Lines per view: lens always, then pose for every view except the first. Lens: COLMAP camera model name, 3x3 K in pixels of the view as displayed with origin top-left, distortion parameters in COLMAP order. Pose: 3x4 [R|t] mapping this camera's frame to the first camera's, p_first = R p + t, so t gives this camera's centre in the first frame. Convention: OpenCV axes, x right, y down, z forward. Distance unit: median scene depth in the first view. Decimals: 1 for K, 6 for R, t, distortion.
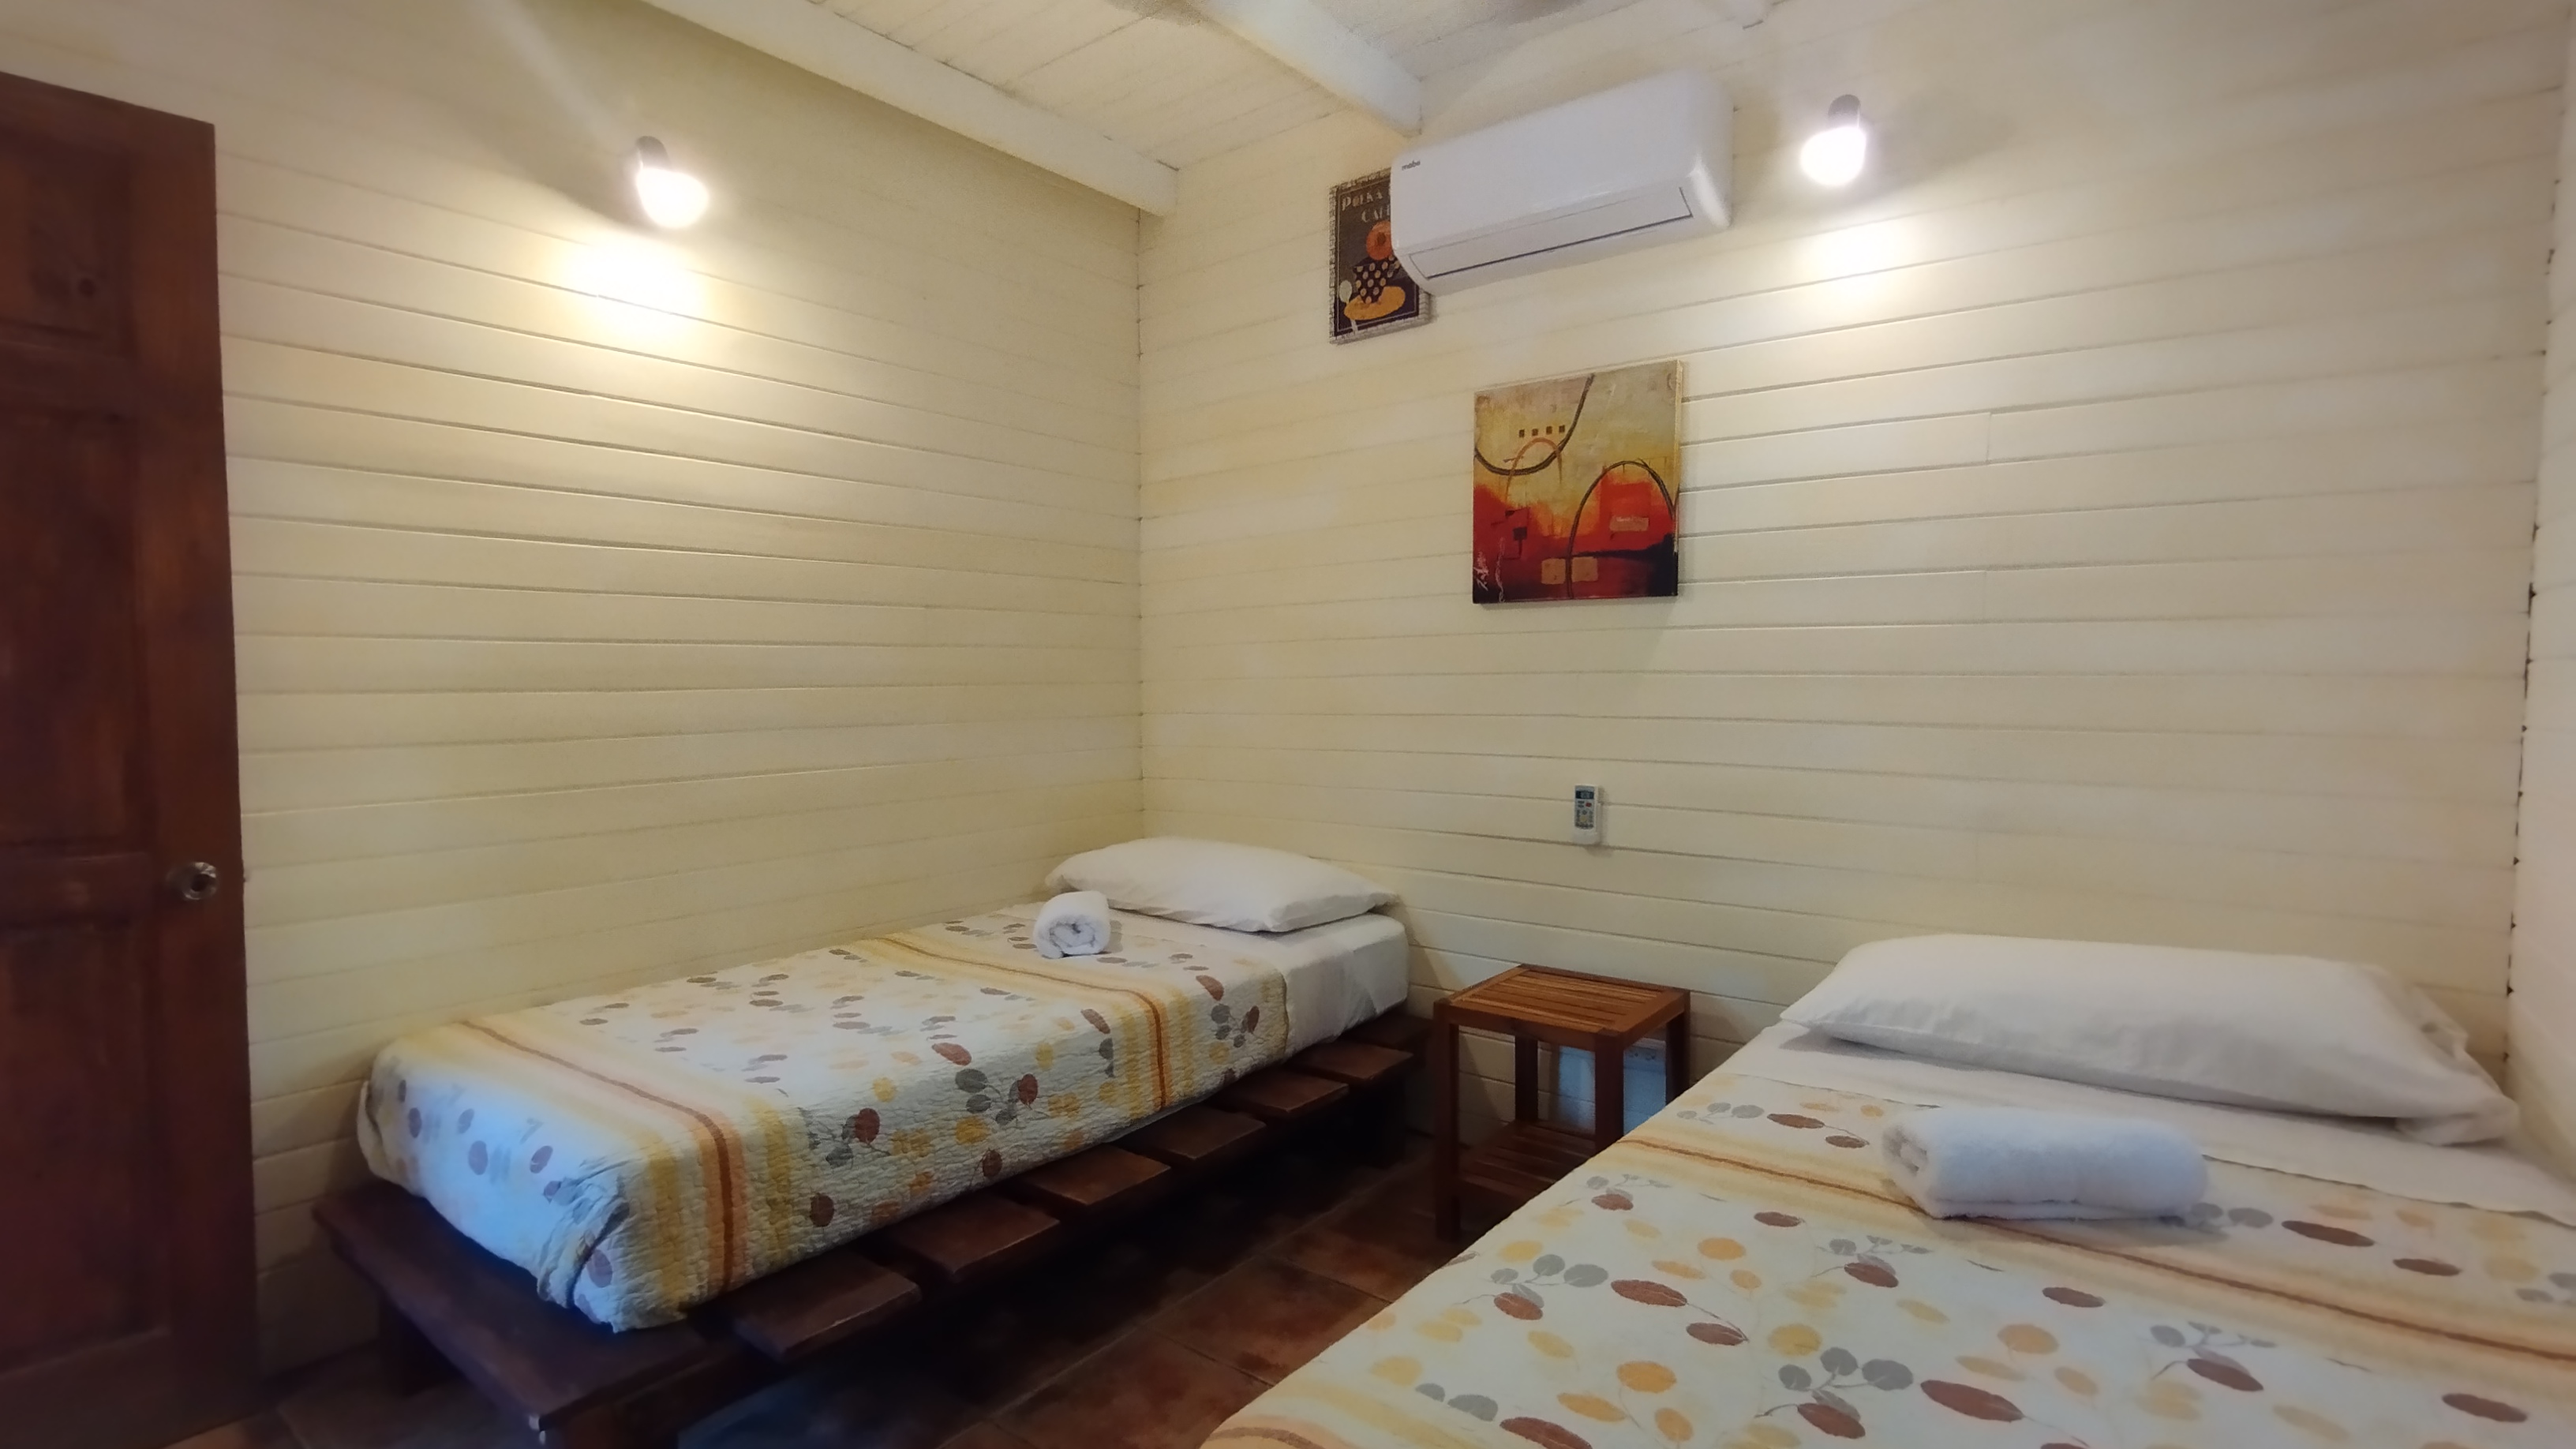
lens RADIAL K [[1189.3, 0, 1305.2], [0, 1189.3, 726.2], [0, 0, 1]] dist [-0.001385, -0.000323]
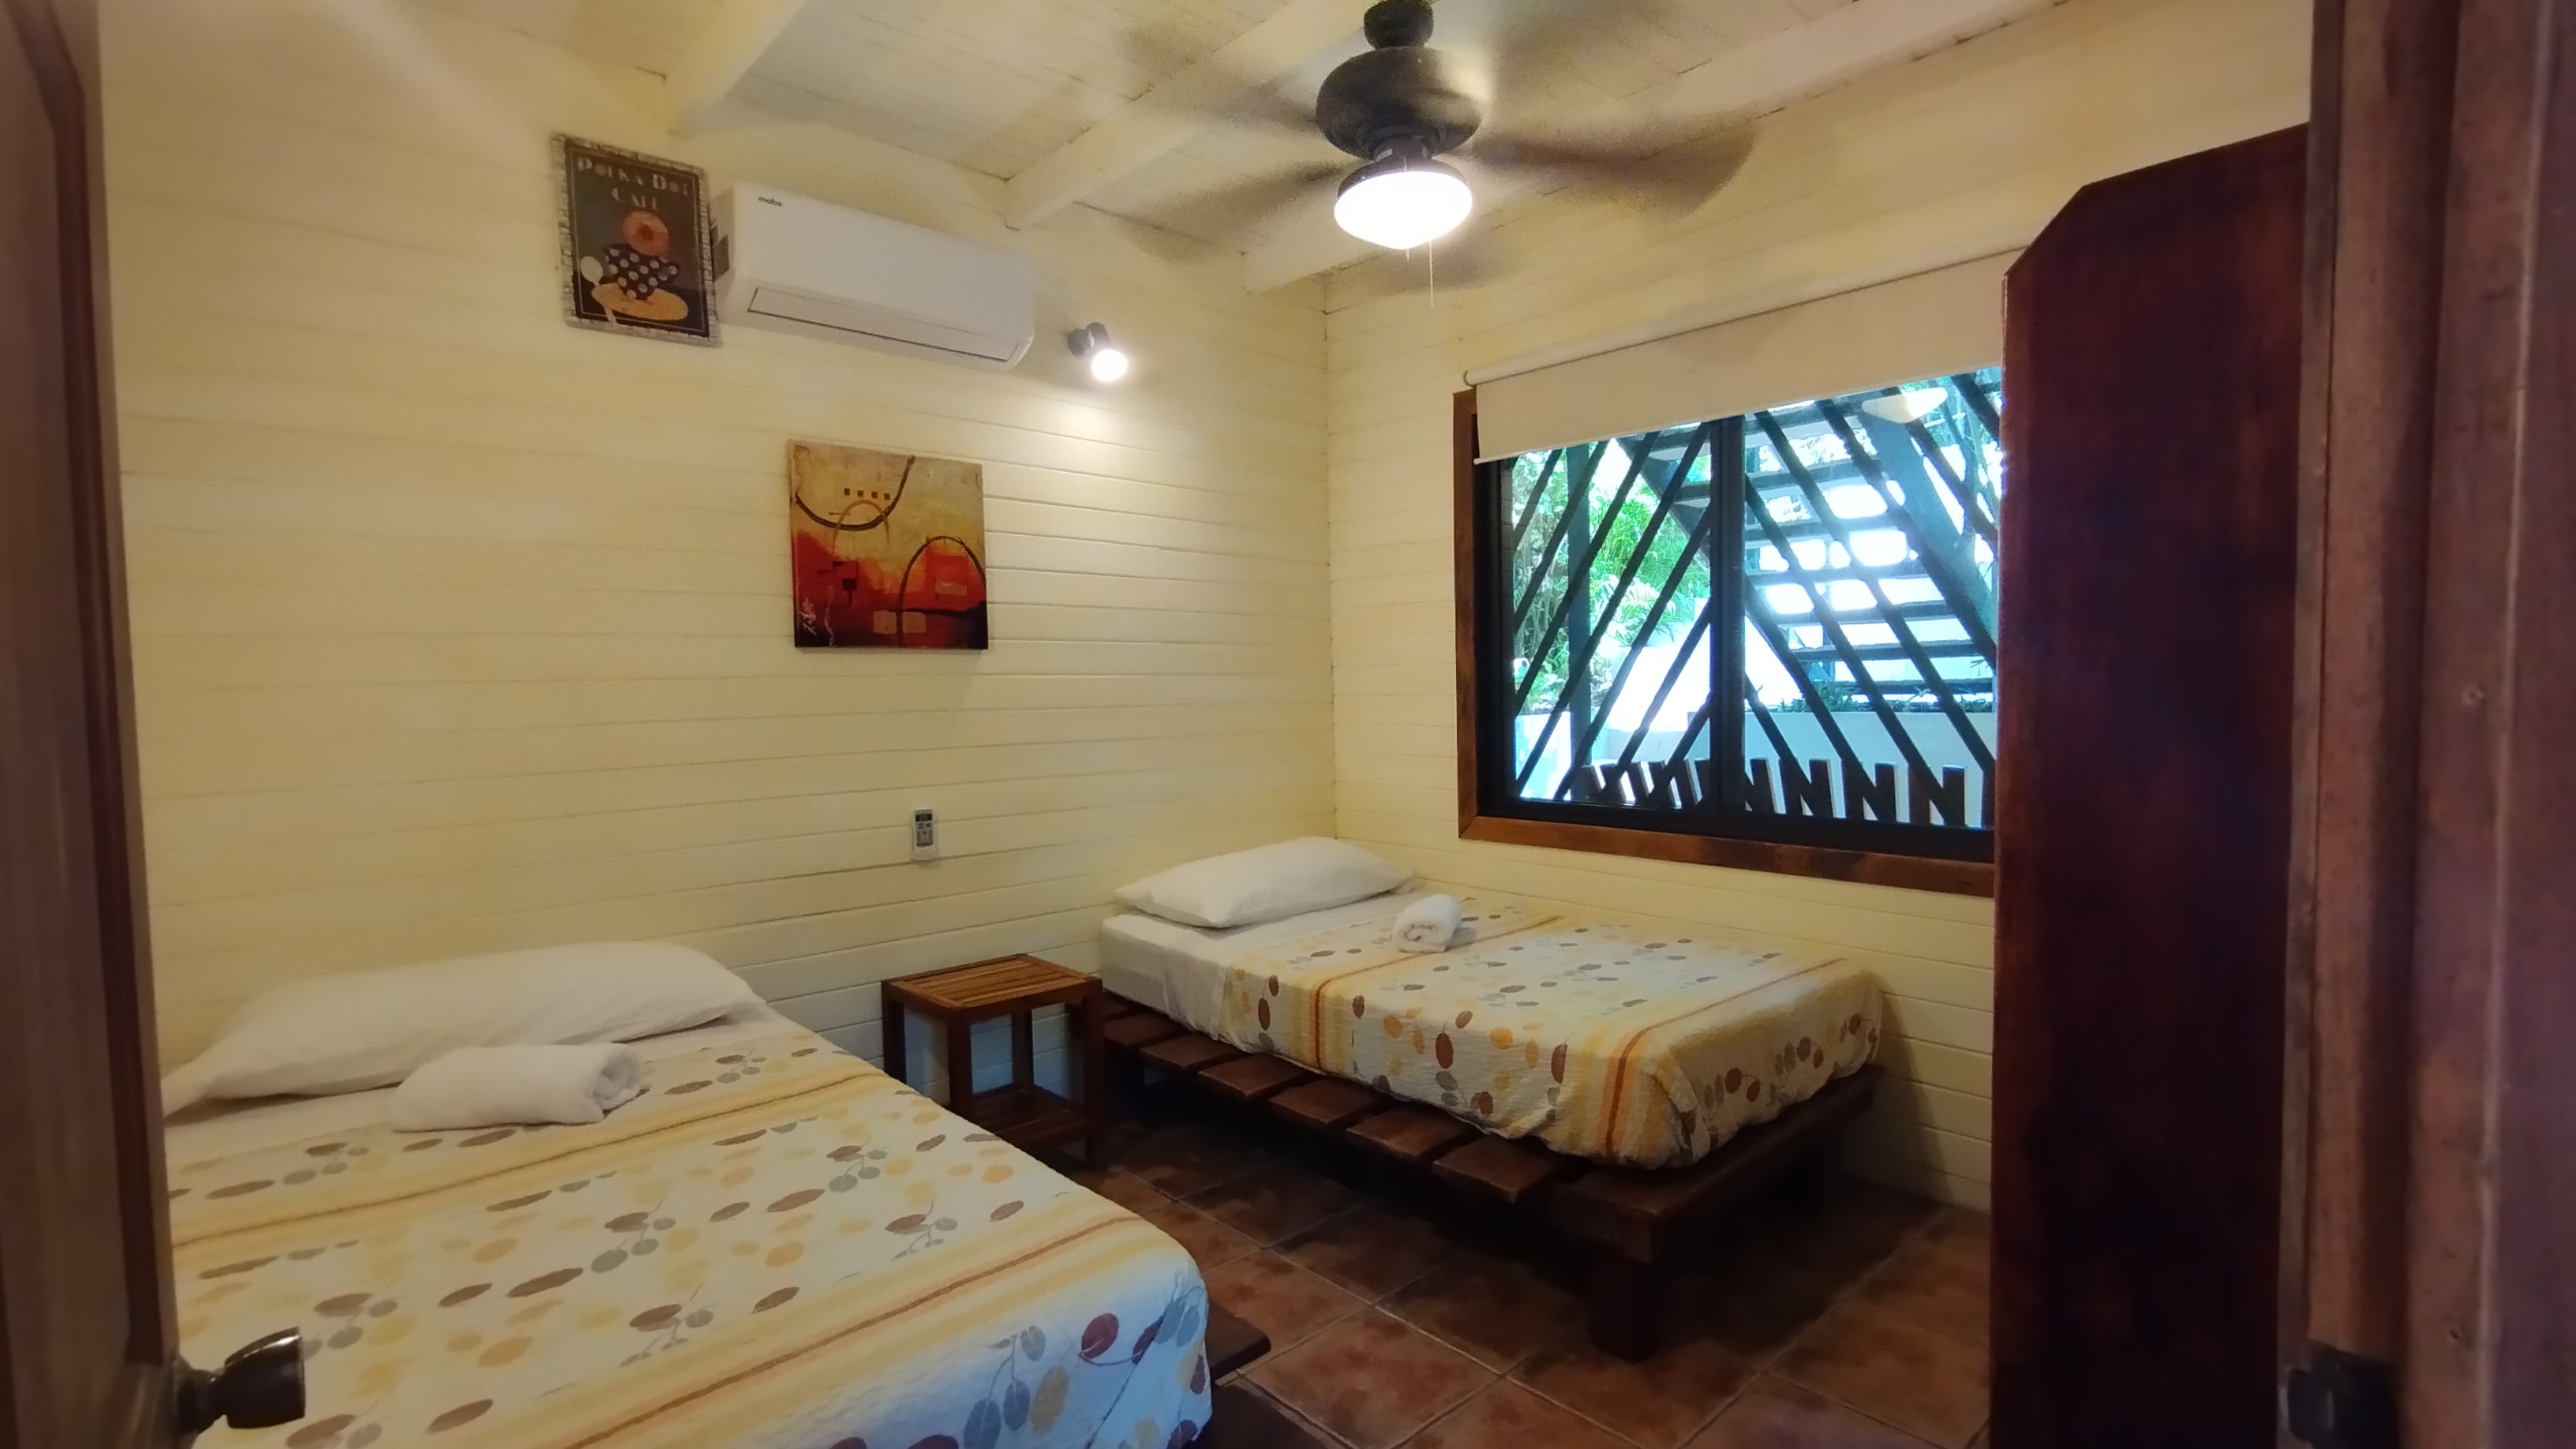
lens RADIAL K [[1189.3, 0, 1306.7], [0, 1189.3, 731.7], [0, 0, 1]] dist [-0.001385, -0.000323]
pose [[0.163039, -0.037467, 0.985908, -0.834540], [0.062946, 0.997638, 0.027504, -0.033679], [-0.984610, 0.057575, 0.165013, 0.433879]]
